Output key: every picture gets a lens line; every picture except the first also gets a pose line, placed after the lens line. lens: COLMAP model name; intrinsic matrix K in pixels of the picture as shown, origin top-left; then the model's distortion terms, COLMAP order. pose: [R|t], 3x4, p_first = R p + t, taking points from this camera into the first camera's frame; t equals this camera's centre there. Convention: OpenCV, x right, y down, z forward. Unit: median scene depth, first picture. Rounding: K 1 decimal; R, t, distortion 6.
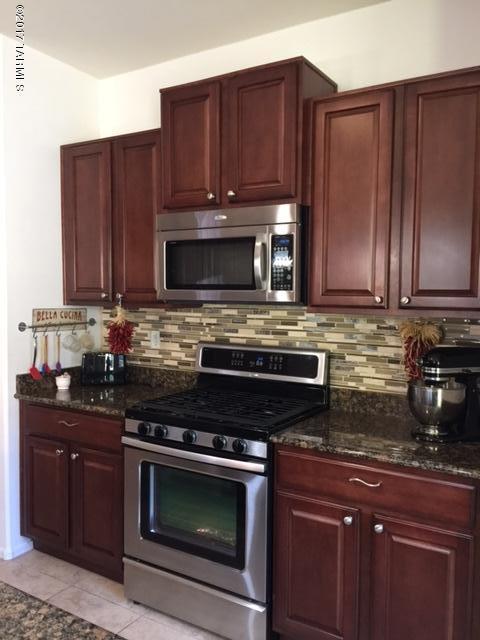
lens RADIAL K [[552.6, 0, 238.4], [0, 552.6, 321.1], [0, 0, 1]] dist [0.033962, -0.025563]
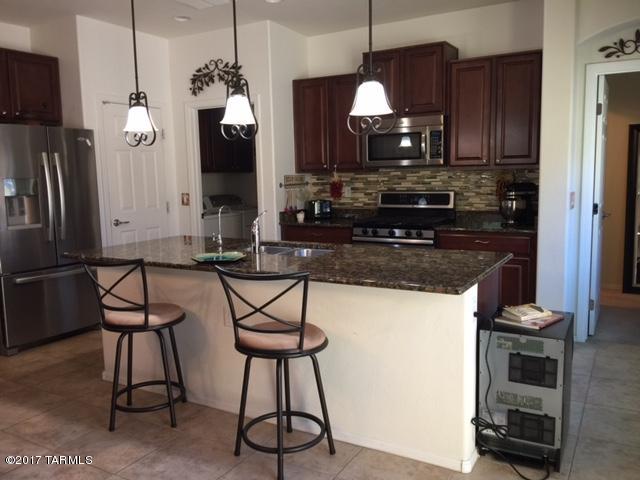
lens RADIAL K [[552.6, 0, 317.1], [0, 552.6, 240.4], [0, 0, 1]] dist [0.033962, -0.025563]
pose [[0.999157, -0.033408, 0.023856, -0.347356], [0.031745, 0.997251, 0.066953, 0.078475], [-0.026027, -0.066139, 0.997471, -0.862835]]
